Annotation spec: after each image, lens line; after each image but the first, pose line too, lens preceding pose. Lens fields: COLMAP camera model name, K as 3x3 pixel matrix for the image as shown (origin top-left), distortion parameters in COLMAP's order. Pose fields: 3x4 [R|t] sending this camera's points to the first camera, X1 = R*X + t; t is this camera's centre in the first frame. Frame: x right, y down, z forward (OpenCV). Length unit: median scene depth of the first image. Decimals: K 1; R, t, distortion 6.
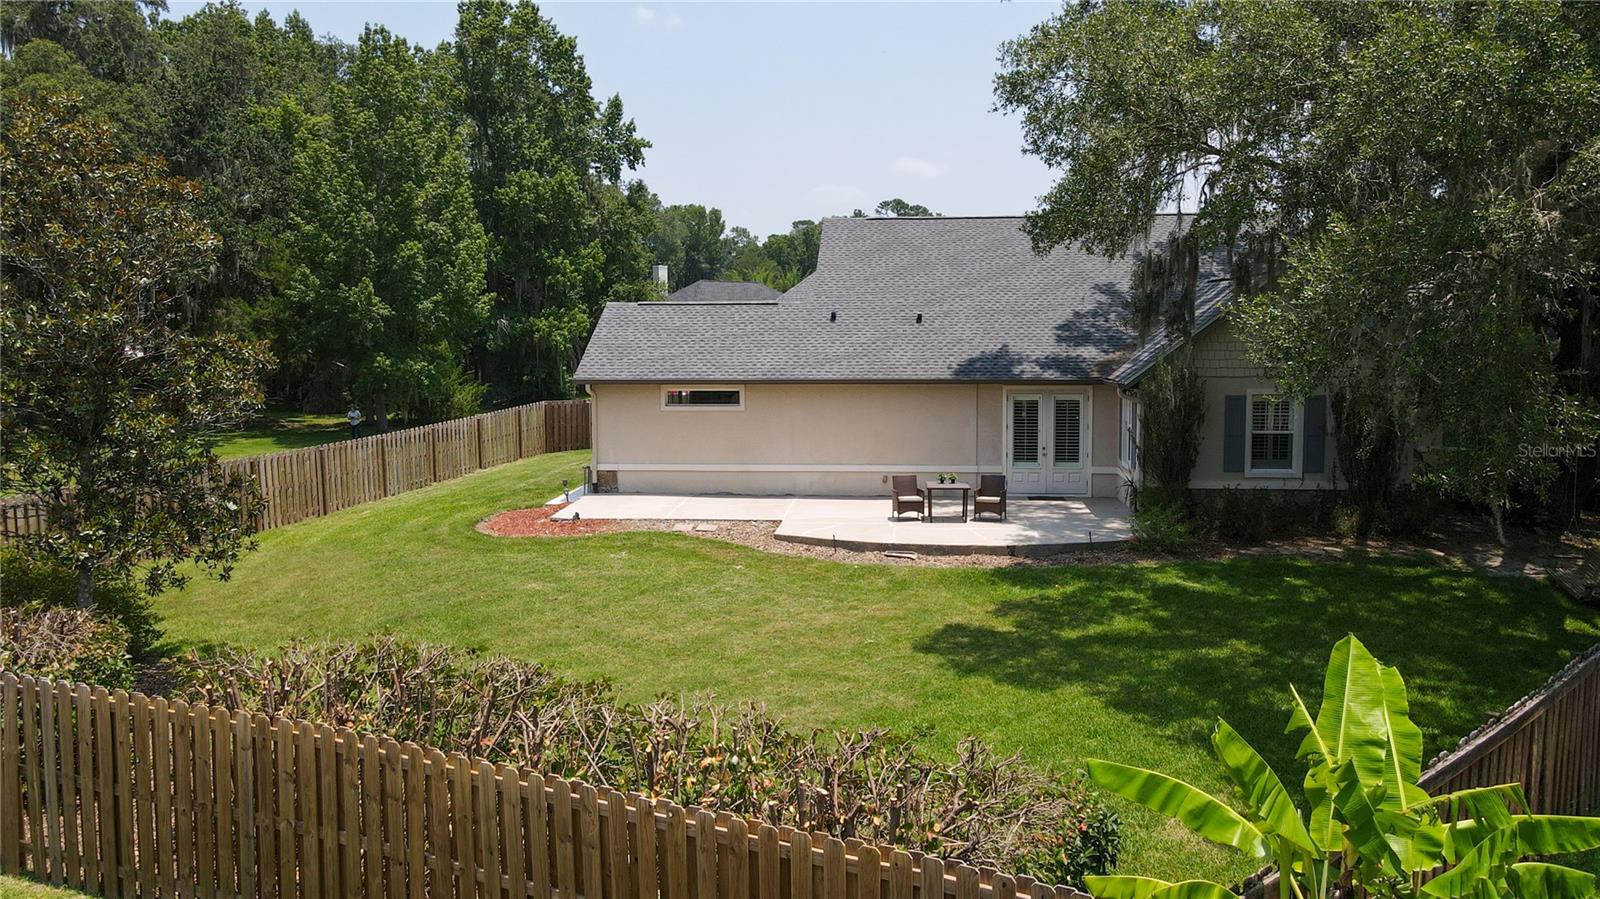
lens RADIAL K [[1179.0, 0, 800.0], [0, 1179.0, 449.5], [0, 0, 1]] dist [0.020141, 0.003378]
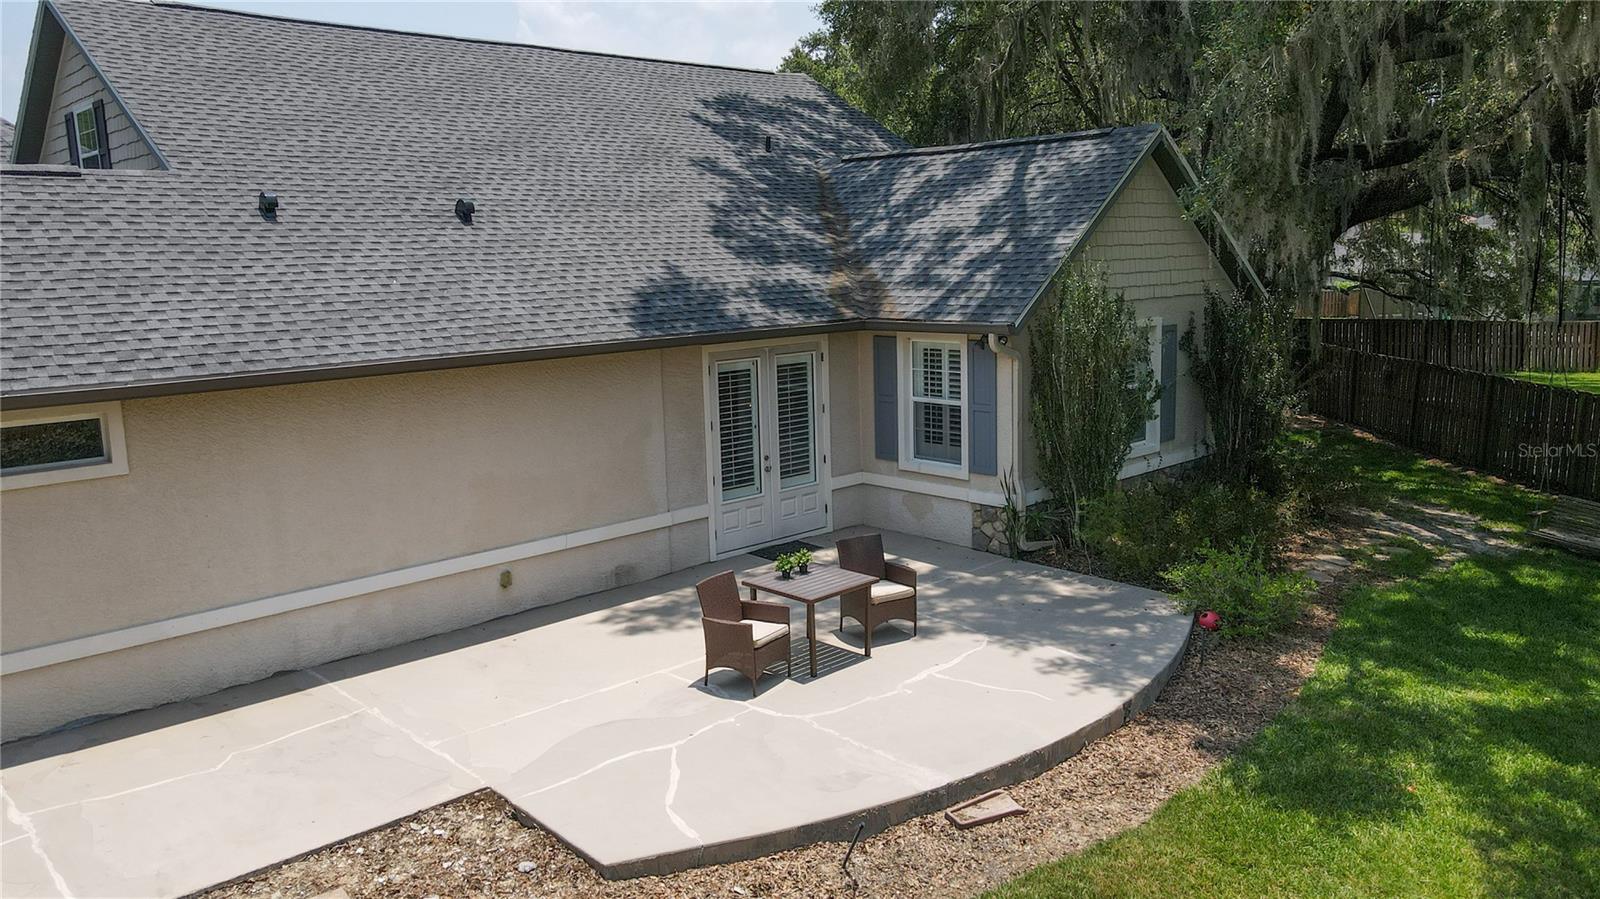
lens RADIAL K [[1179.0, 0, 800.0], [0, 1179.0, 449.5], [0, 0, 1]] dist [0.020141, 0.003378]
pose [[0.648878, -0.138973, 0.748093, -0.181254], [0.101932, 0.990193, 0.095534, -0.054233], [-0.754034, 0.014265, 0.656681, 0.639179]]
